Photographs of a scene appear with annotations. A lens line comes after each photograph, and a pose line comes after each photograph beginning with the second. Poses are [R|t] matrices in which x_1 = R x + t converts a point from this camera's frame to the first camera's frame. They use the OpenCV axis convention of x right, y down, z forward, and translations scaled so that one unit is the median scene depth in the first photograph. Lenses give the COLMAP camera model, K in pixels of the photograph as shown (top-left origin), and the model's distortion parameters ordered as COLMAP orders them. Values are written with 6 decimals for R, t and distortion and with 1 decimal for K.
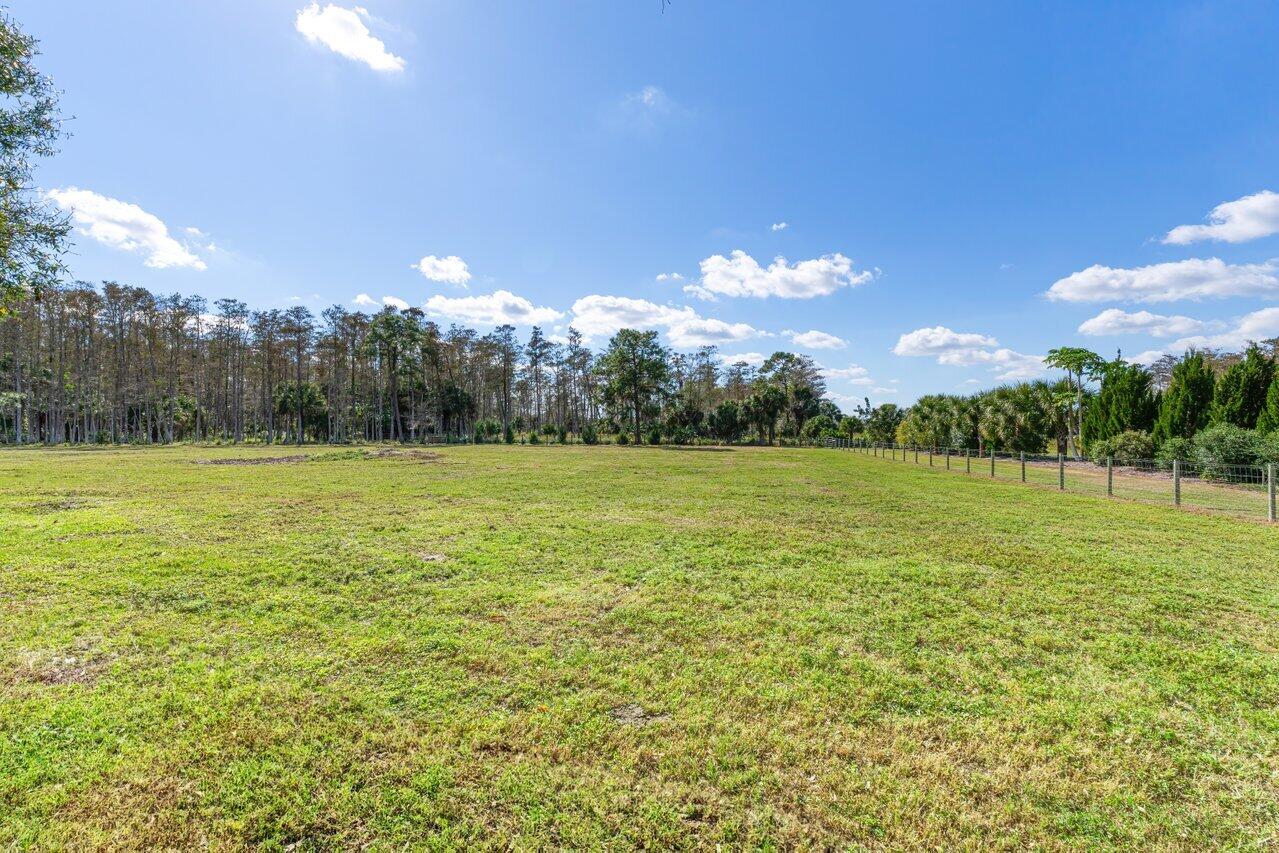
lens RADIAL K [[620.5, 0, 643.0], [0, 620.5, 423.6], [0, 0, 1]] dist [0.003727, 0.002658]
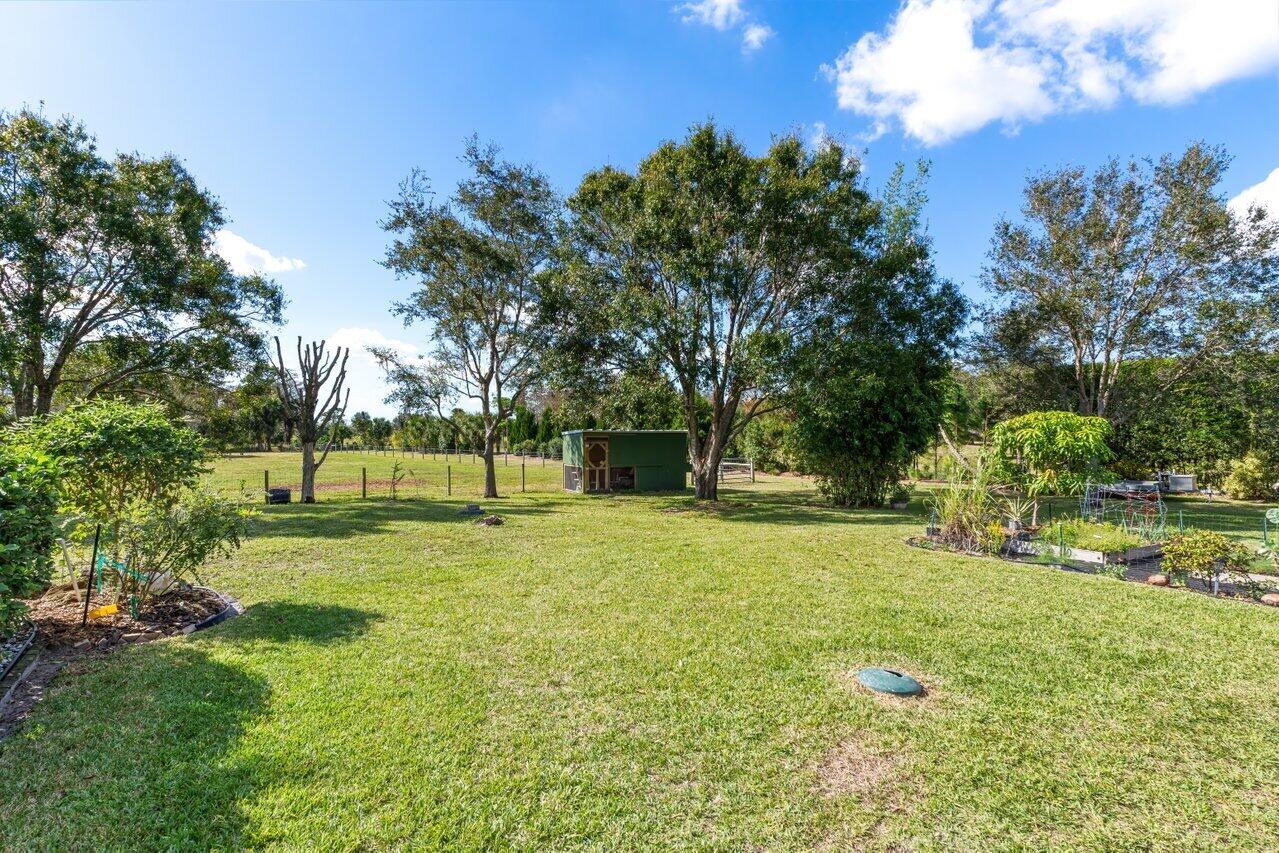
lens RADIAL K [[620.5, 0, 641.1], [0, 620.5, 424.7], [0, 0, 1]] dist [0.003727, 0.002658]
pose [[0.648908, -0.004754, 0.760852, -0.438364], [0.001571, 0.999987, 0.004909, -0.034672], [-0.760866, -0.001990, 0.648907, -0.511185]]
